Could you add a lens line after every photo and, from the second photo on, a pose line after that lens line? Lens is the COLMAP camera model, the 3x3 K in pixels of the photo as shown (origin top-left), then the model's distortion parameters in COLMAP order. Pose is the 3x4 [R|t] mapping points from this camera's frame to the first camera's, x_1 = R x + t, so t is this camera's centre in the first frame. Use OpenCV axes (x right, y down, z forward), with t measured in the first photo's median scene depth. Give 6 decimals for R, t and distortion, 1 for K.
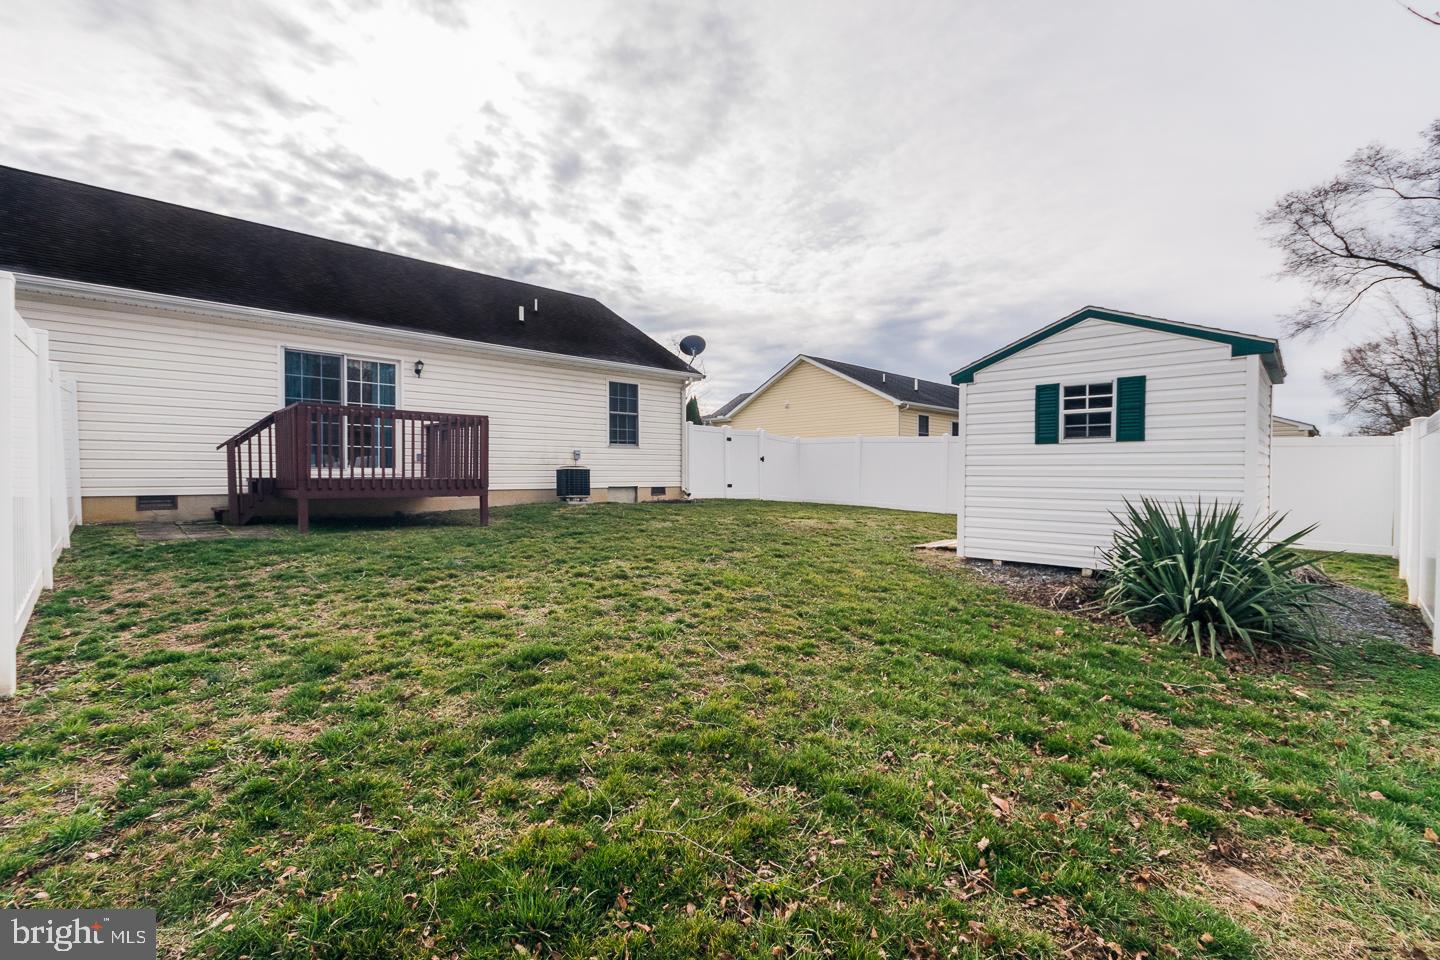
lens RADIAL K [[630.6, 0, 716.1], [0, 630.6, 482.1], [0, 0, 1]] dist [0.000645, -0.000372]
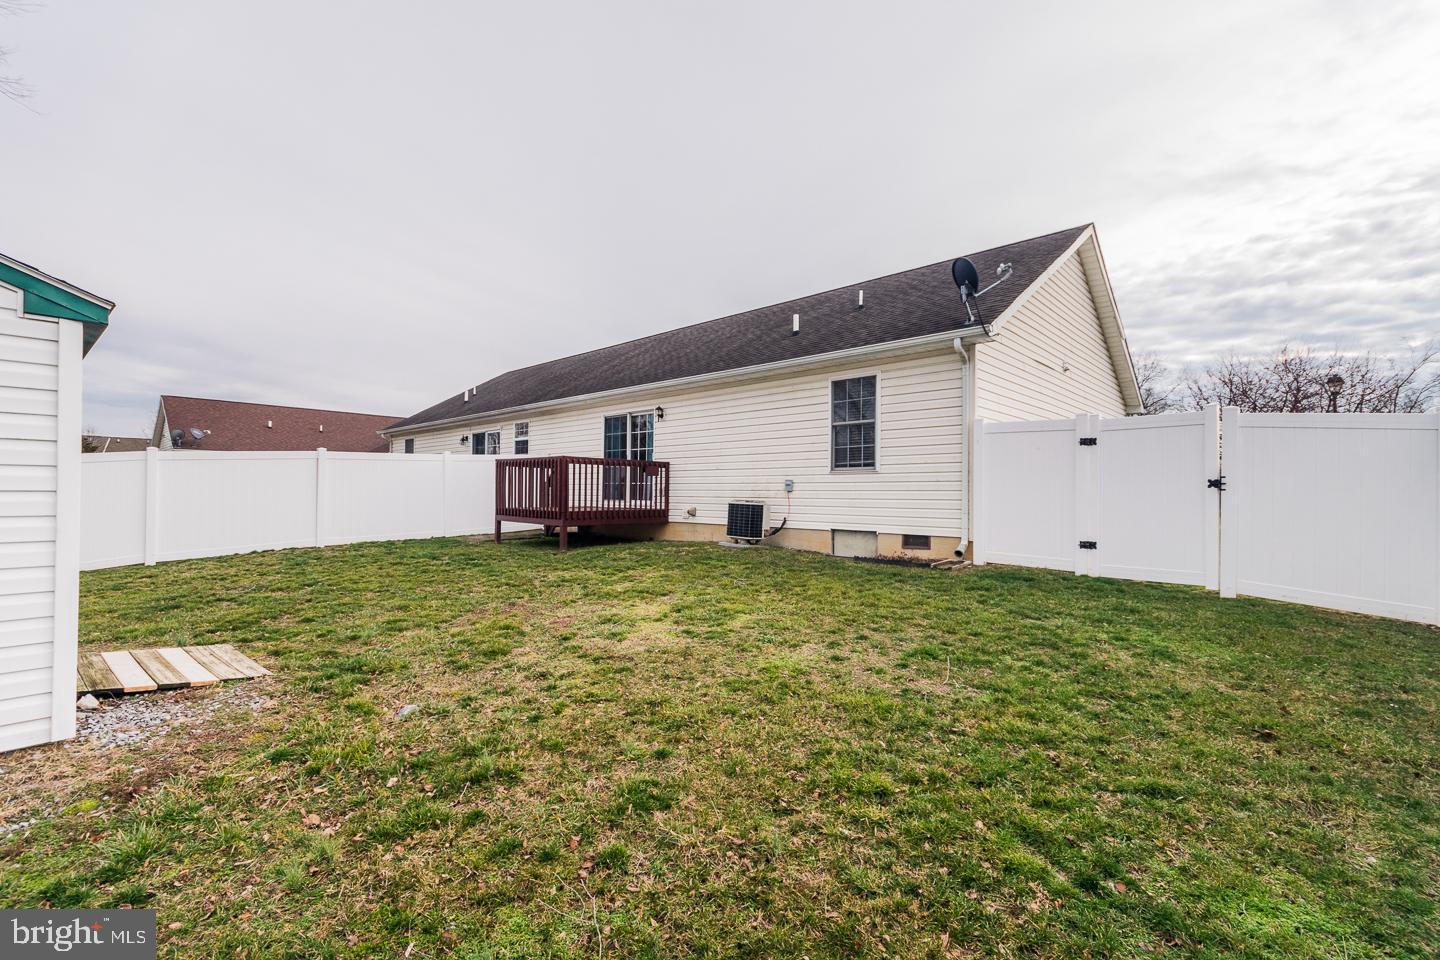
lens RADIAL K [[630.6, 0, 716.1], [0, 630.6, 482.1], [0, 0, 1]] dist [0.000645, -0.000372]
pose [[0.048778, -0.016310, -0.998676, 0.532808], [-0.019982, 0.999651, -0.017302, -0.030469], [0.998610, 0.020800, 0.048435, 0.837274]]
